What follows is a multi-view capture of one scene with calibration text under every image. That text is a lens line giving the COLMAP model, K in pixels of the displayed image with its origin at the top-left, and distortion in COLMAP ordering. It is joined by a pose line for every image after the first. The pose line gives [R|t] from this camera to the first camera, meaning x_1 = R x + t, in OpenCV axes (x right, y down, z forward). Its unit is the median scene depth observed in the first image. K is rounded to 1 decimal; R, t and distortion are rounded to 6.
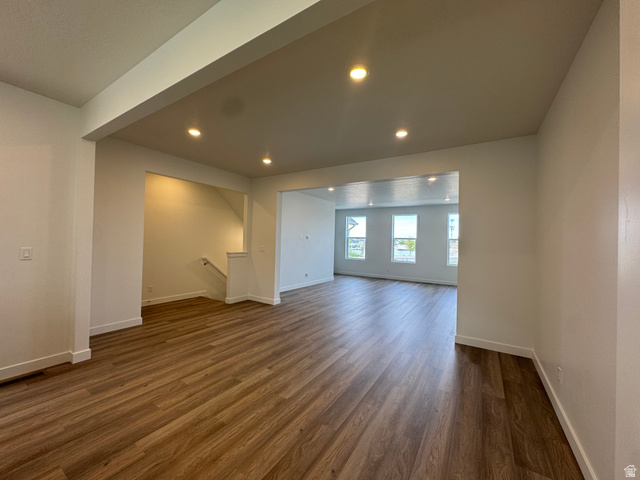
lens RADIAL K [[256.9, 0, 319.2], [0, 256.9, 239.5], [0, 0, 1]] dist [-0.001026, -0.000208]
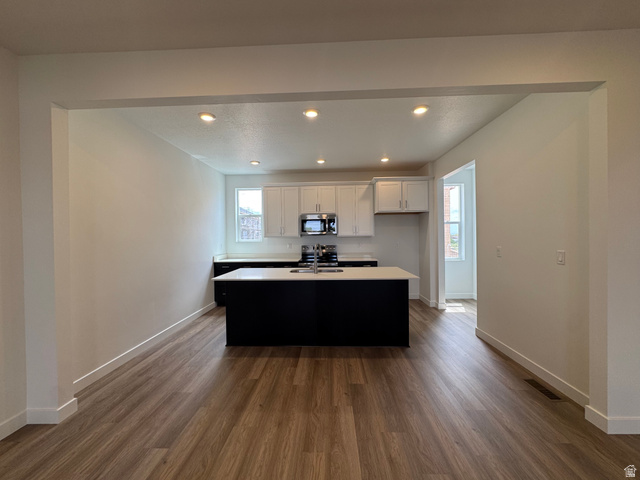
lens RADIAL K [[256.9, 0, 321.5], [0, 256.9, 238.2], [0, 0, 1]] dist [-0.001026, -0.000208]
pose [[-0.864416, -0.013956, -0.502584, 0.008275], [-0.005574, 0.999819, -0.018177, 0.002820], [0.502746, -0.012910, -0.864338, 0.452441]]
